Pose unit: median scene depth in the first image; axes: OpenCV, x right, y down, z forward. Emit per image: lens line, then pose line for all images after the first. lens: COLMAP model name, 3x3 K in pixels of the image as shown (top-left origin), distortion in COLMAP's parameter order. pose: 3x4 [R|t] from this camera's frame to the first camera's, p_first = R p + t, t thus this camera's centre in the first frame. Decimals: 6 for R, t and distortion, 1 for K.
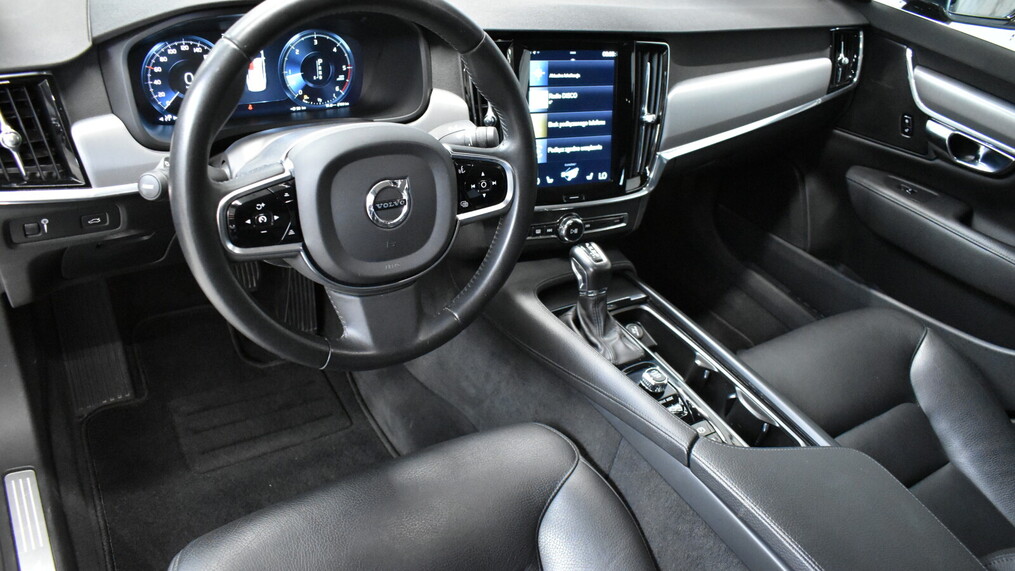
lens RADIAL K [[784.5, 0, 510.0], [0, 784.5, 286.4], [0, 0, 1]] dist [-0.002856, 0.000000]
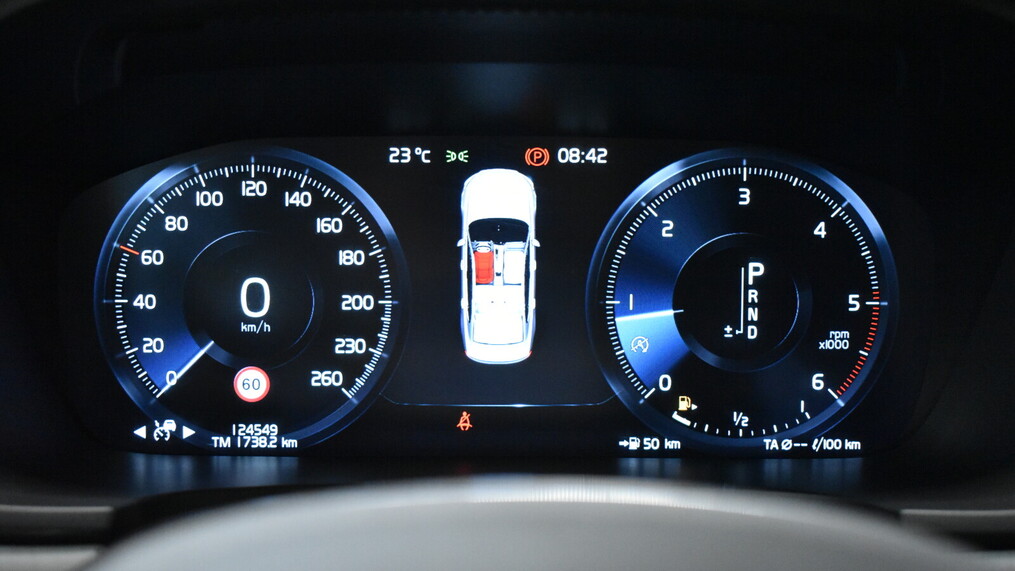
lens RADIAL K [[1699.4, 0, 506.9], [0, 1699.4, 286.4], [0, 0, 1]] dist [-0.076589, 0.000000]
pose [[0.847642, 0.024019, -0.530024, -0.019361], [-0.207638, 0.934316, -0.289725, -0.104937], [0.488251, 0.355637, 0.796953, 0.517267]]
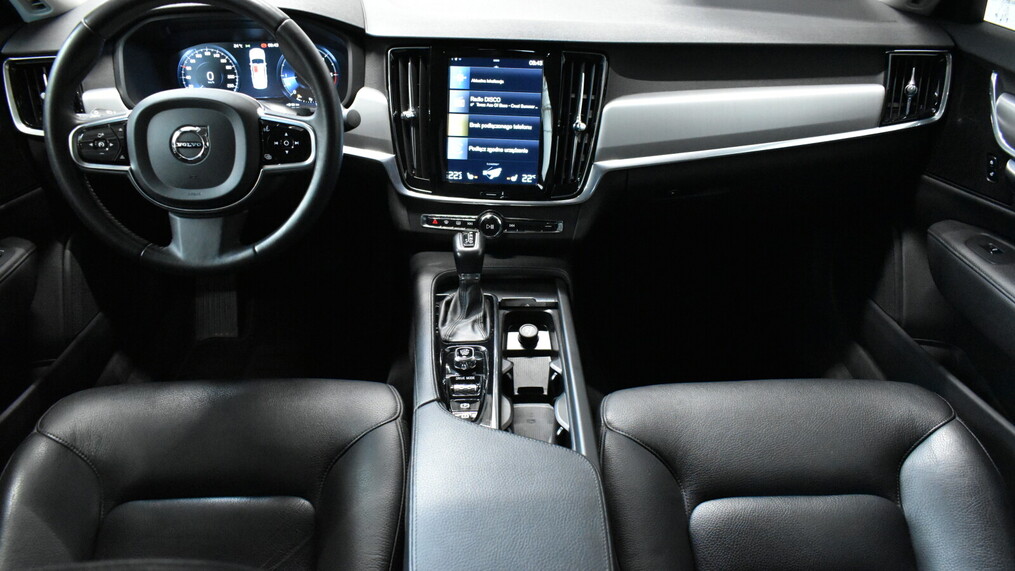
lens RADIAL K [[784.5, 0, 492.4], [0, 784.5, 280.6], [0, 0, 1]] dist [-0.002856, 0.000000]
pose [[0.847111, 0.125580, -0.516365, 0.690749], [-0.188451, 0.979517, -0.070940, 0.081052], [0.496880, 0.157404, 0.853425, 0.119222]]
